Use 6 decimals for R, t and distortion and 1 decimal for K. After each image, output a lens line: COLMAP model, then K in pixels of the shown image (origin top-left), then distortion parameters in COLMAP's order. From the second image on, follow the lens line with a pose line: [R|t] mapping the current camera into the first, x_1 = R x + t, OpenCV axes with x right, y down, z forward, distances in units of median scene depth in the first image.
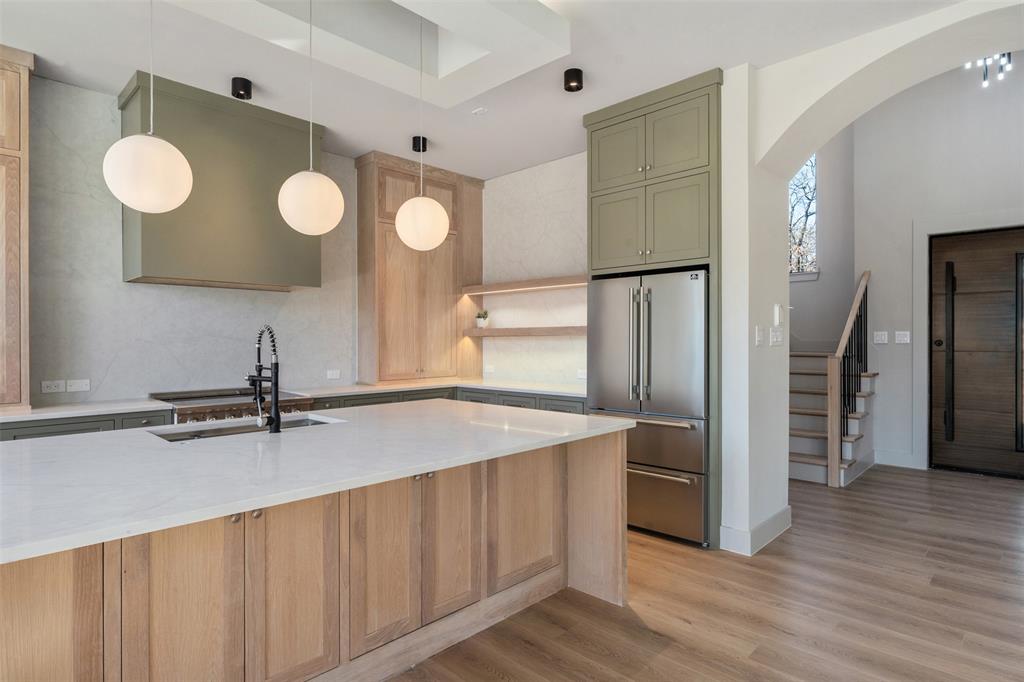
lens RADIAL K [[553.8, 0, 513.4], [0, 553.8, 344.3], [0, 0, 1]] dist [-0.001952, 0.000318]
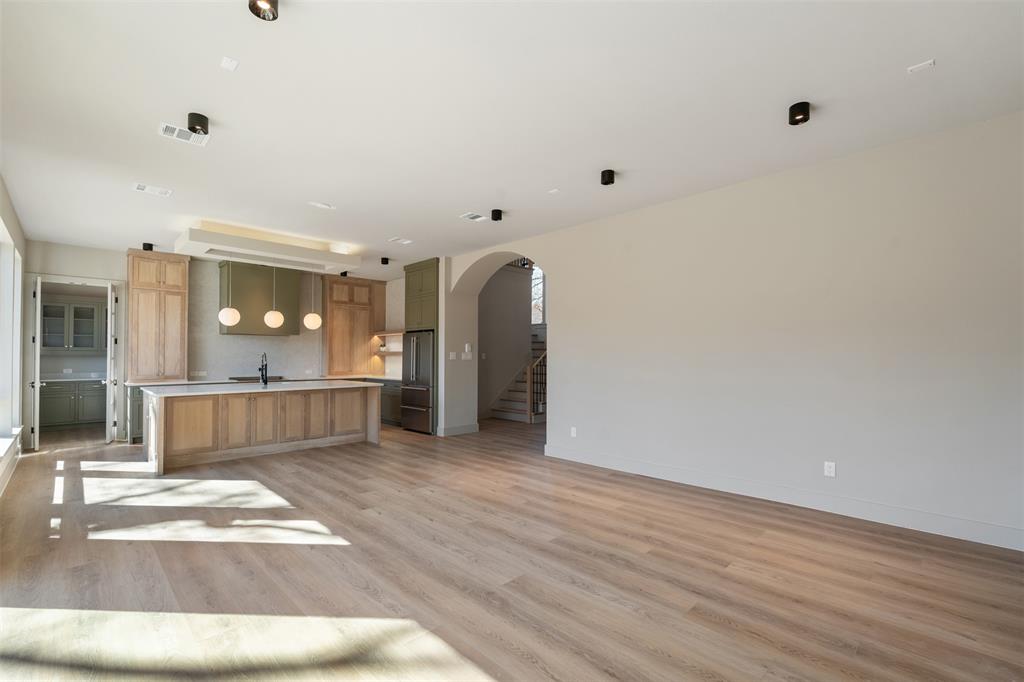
lens RADIAL K [[456.1, 0, 512.2], [0, 456.1, 355.4], [0, 0, 1]] dist [-0.002516, -0.000133]
pose [[0.999573, 0.004534, -0.028849, 0.757633], [-0.004838, 0.999933, -0.010470, 0.002974], [0.028800, 0.010605, 0.999529, -1.138756]]
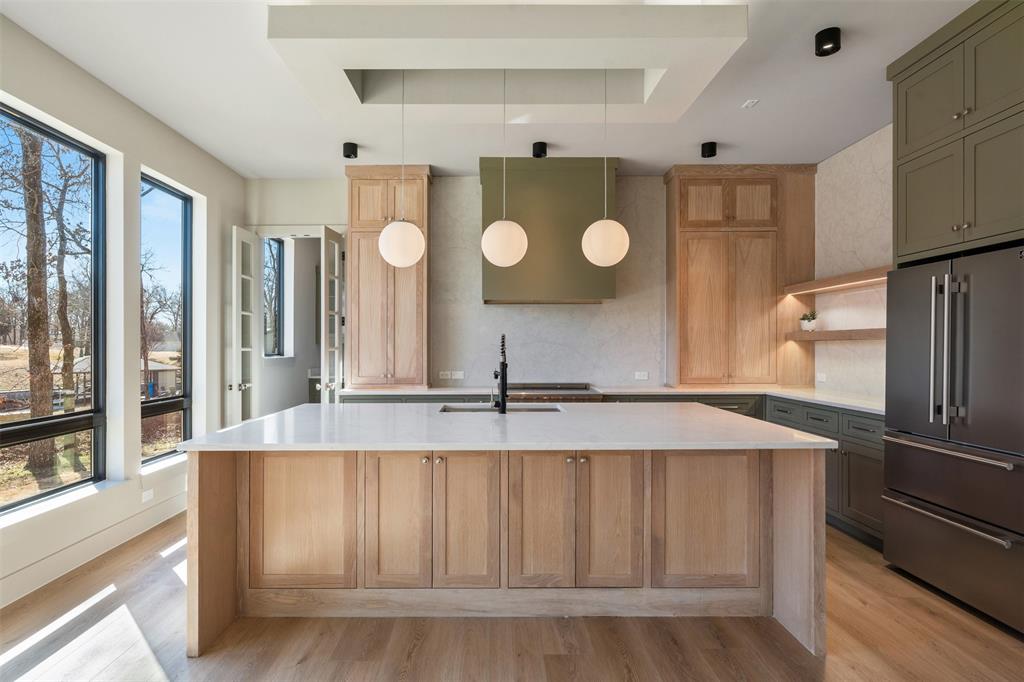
lens RADIAL K [[544.9, 0, 488.2], [0, 544.9, 345.8], [0, 0, 1]] dist [0.000414, 0.001067]
pose [[0.691887, 0.000745, -0.722006, 0.338648], [-0.004517, 0.999984, -0.003298, -0.000769], [0.721992, 0.005543, 0.691879, 0.035032]]
